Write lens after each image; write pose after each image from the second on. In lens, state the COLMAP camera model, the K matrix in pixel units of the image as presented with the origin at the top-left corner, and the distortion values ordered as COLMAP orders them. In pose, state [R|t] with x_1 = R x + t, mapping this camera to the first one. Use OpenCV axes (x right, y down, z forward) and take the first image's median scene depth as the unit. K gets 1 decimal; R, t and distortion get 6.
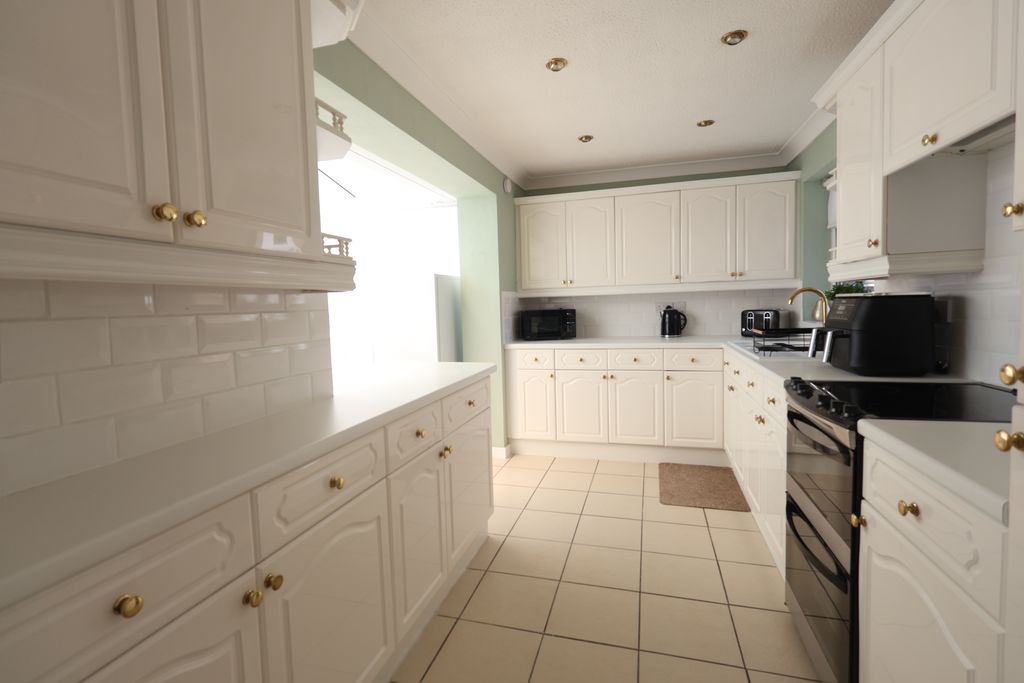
lens RADIAL K [[472.6, 0, 508.8], [0, 472.6, 337.1], [0, 0, 1]] dist [-0.001203, 0.000099]
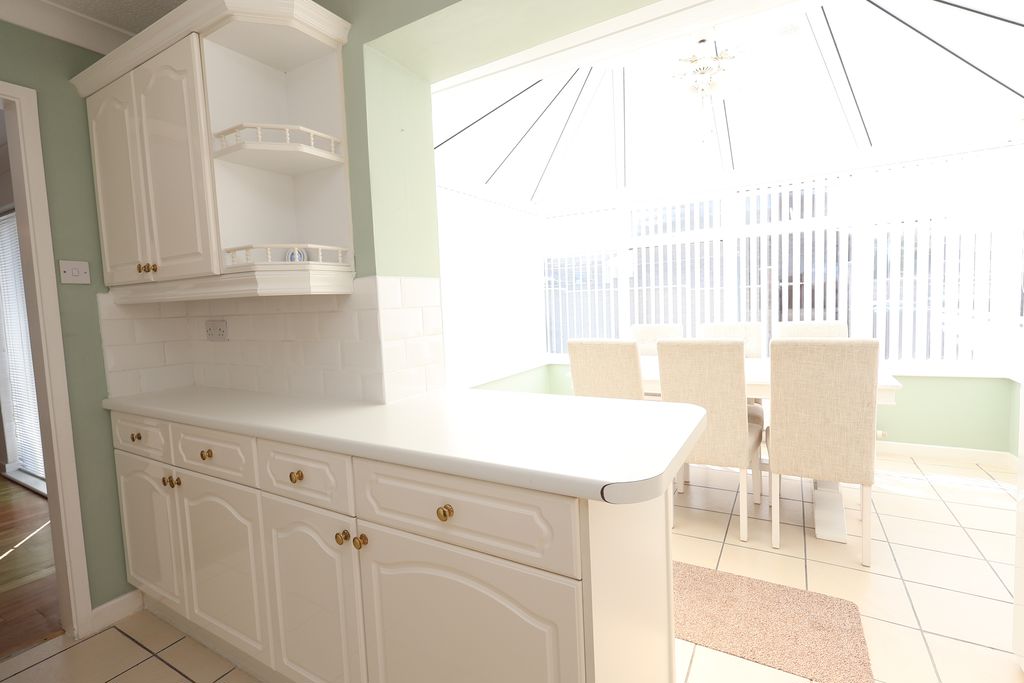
lens RADIAL K [[472.6, 0, 508.8], [0, 472.6, 337.1], [0, 0, 1]] dist [-0.001203, 0.000099]
pose [[-0.247988, 0.111615, -0.962312, 0.480128], [-0.019043, 0.992587, 0.120034, -0.131003], [0.968576, 0.048092, -0.244024, 1.629331]]
